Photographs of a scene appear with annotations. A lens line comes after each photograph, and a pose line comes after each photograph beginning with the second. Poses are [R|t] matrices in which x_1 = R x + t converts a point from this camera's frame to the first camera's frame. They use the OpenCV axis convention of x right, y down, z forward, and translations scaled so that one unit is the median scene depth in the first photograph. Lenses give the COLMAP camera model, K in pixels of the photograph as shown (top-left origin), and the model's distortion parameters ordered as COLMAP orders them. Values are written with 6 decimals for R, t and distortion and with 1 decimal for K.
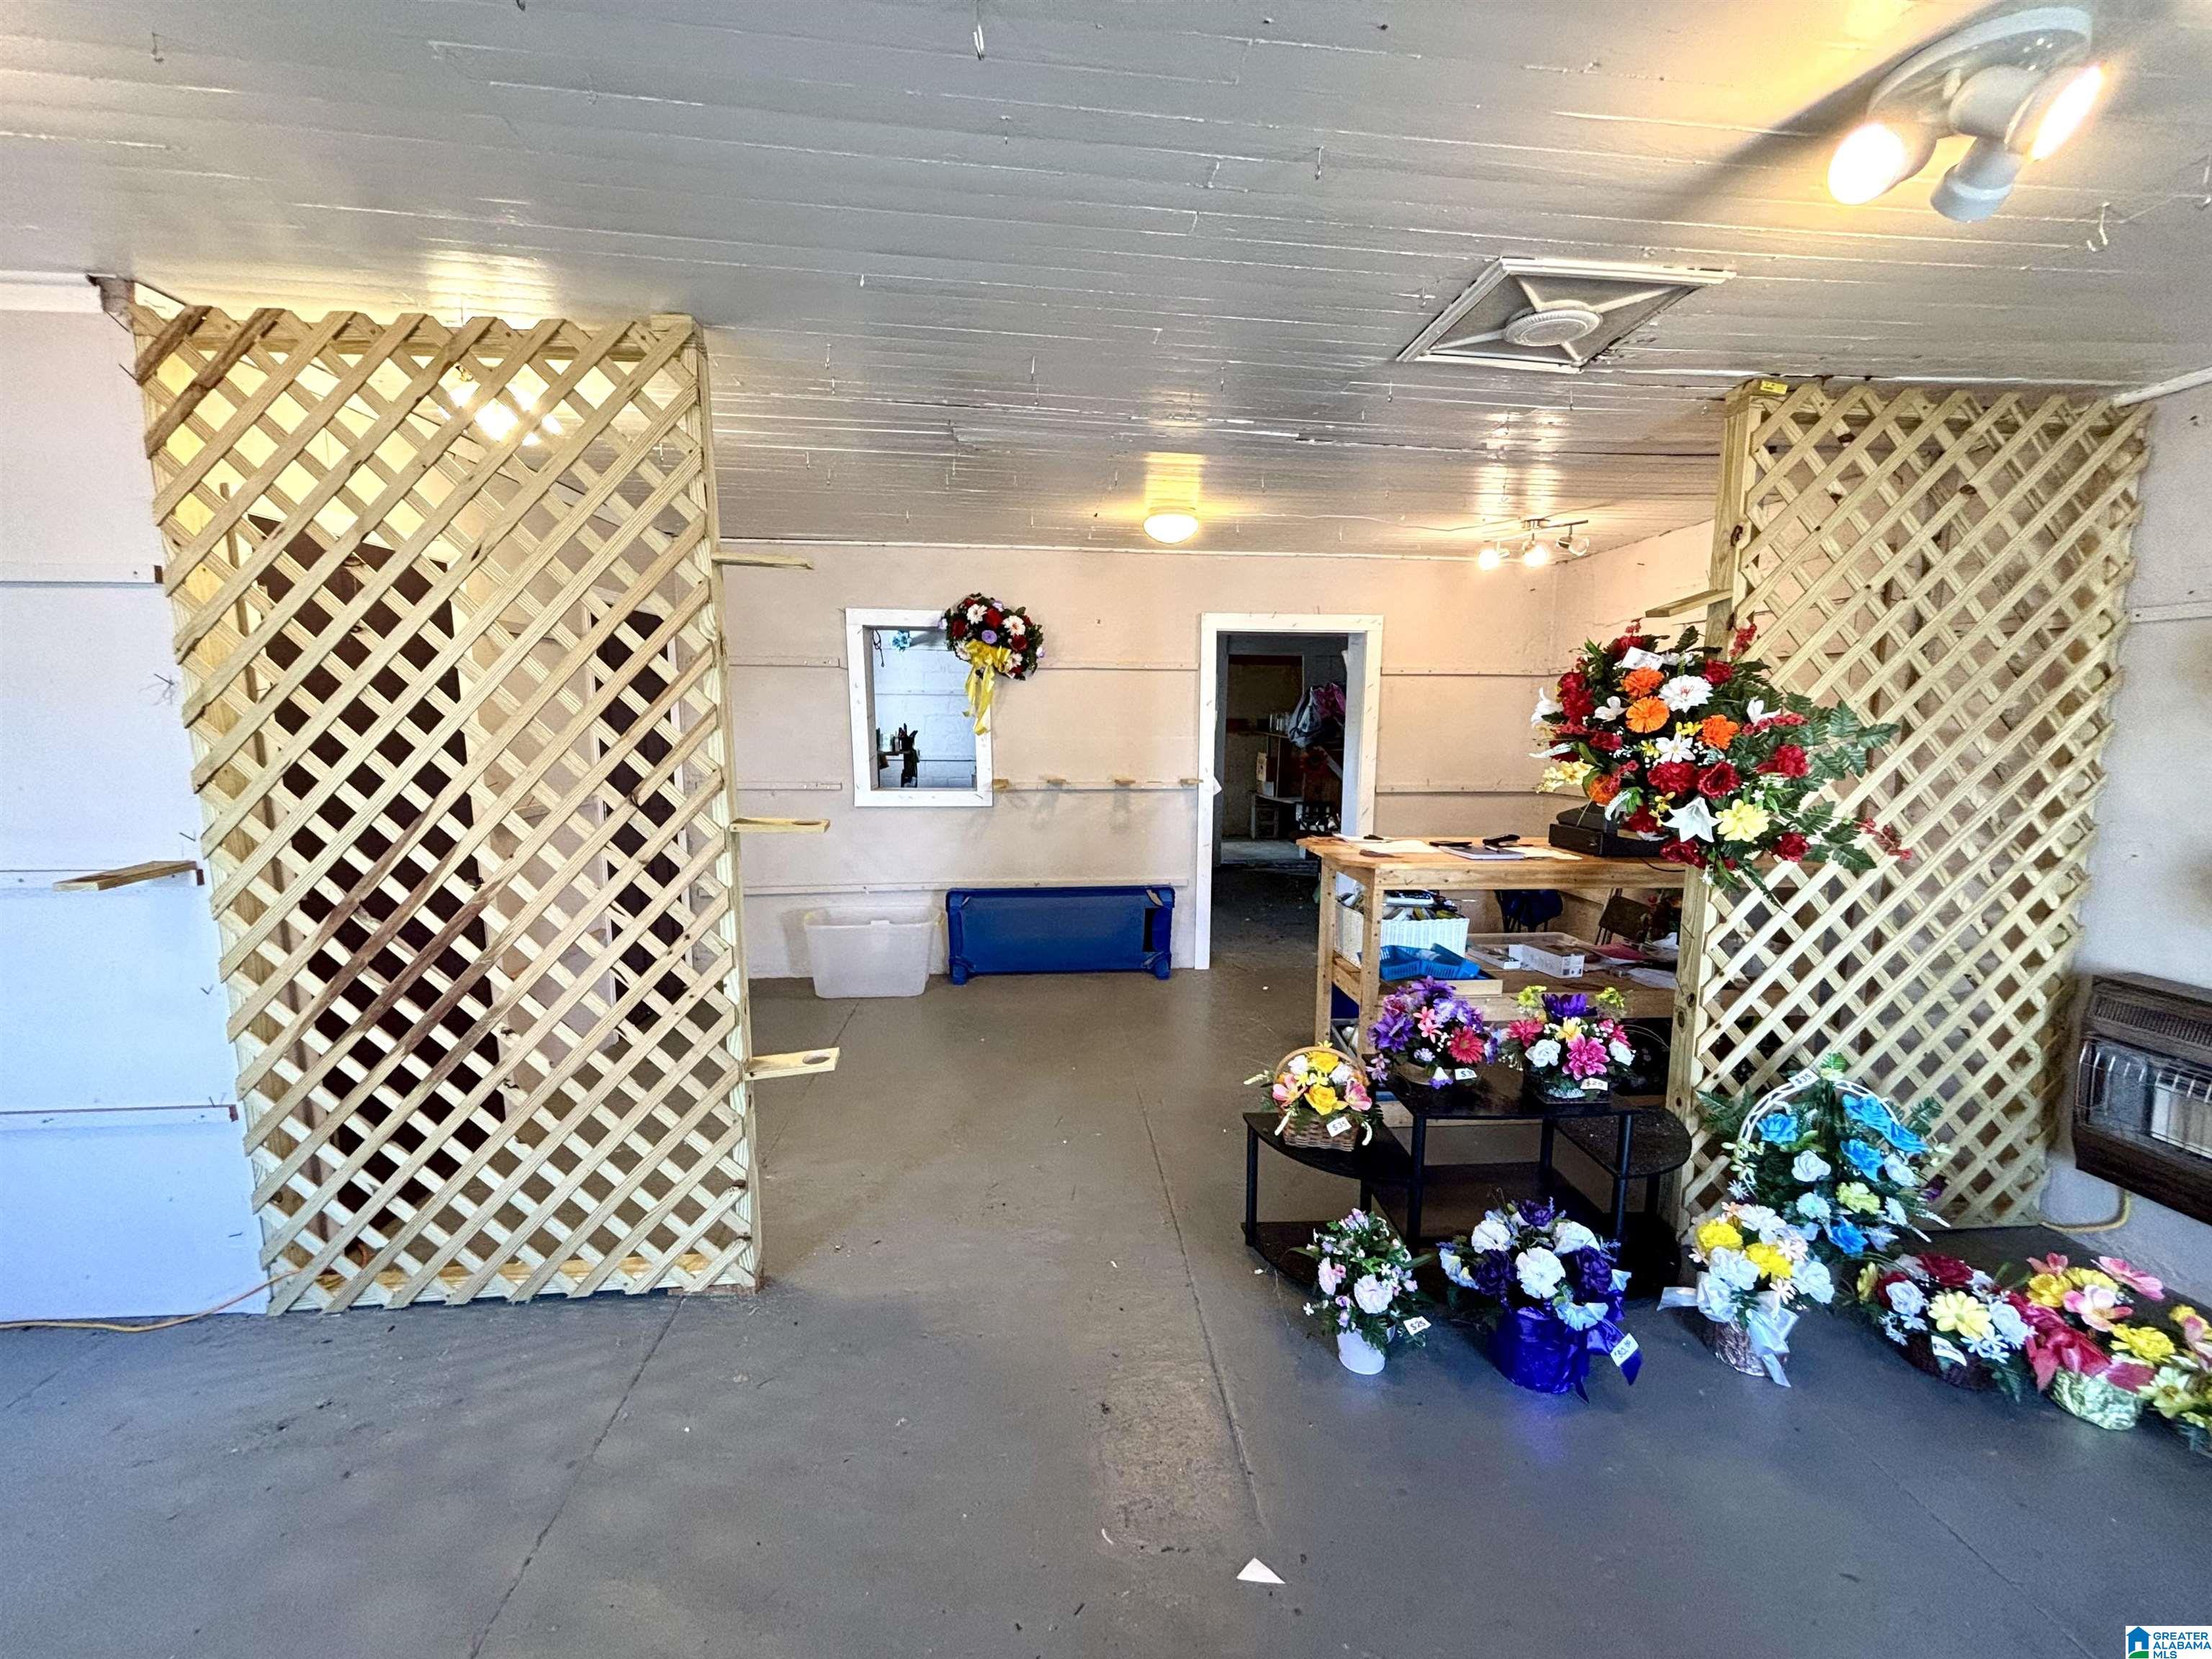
lens RADIAL K [[892.1, 0, 1089.4], [0, 892.1, 837.0], [0, 0, 1]] dist [0.001639, -0.000116]
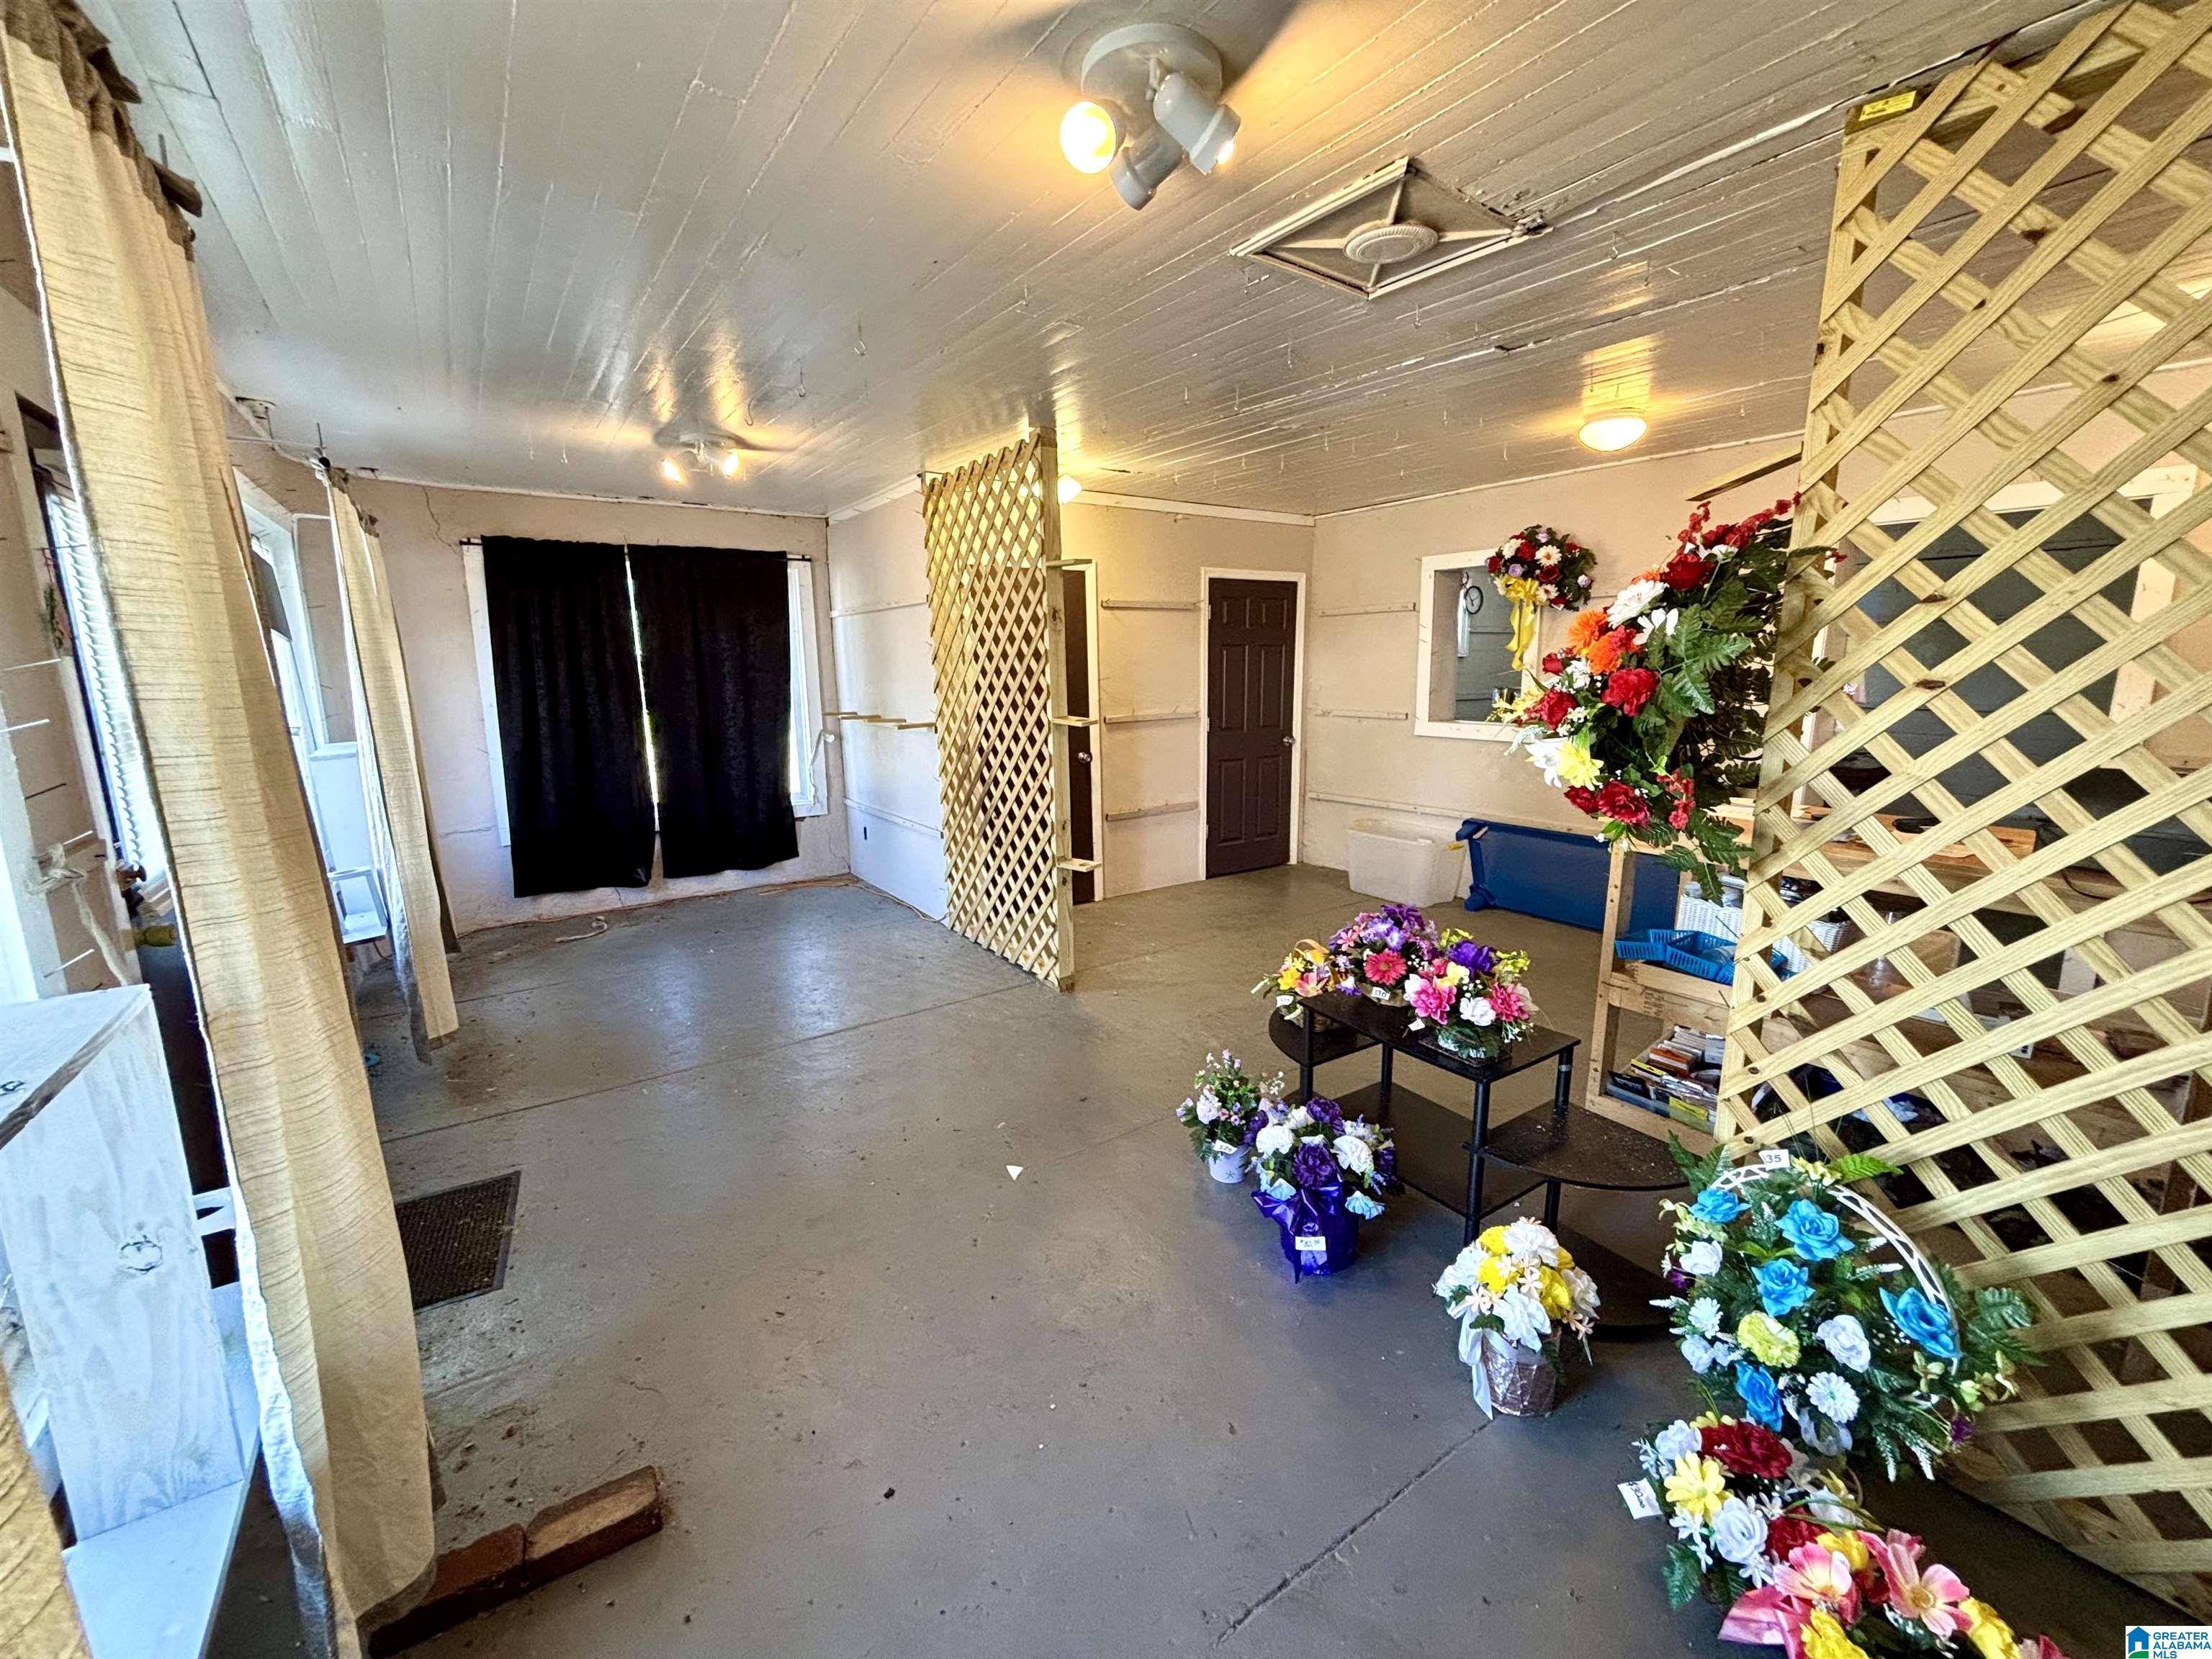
lens RADIAL K [[892.1, 0, 1089.4], [0, 892.1, 837.0], [0, 0, 1]] dist [0.001639, -0.000116]
pose [[0.486231, 0.156790, -0.859649, 0.671598], [-0.104484, 0.987145, 0.120946, -0.001037], [0.867561, 0.031011, 0.496363, 0.118856]]
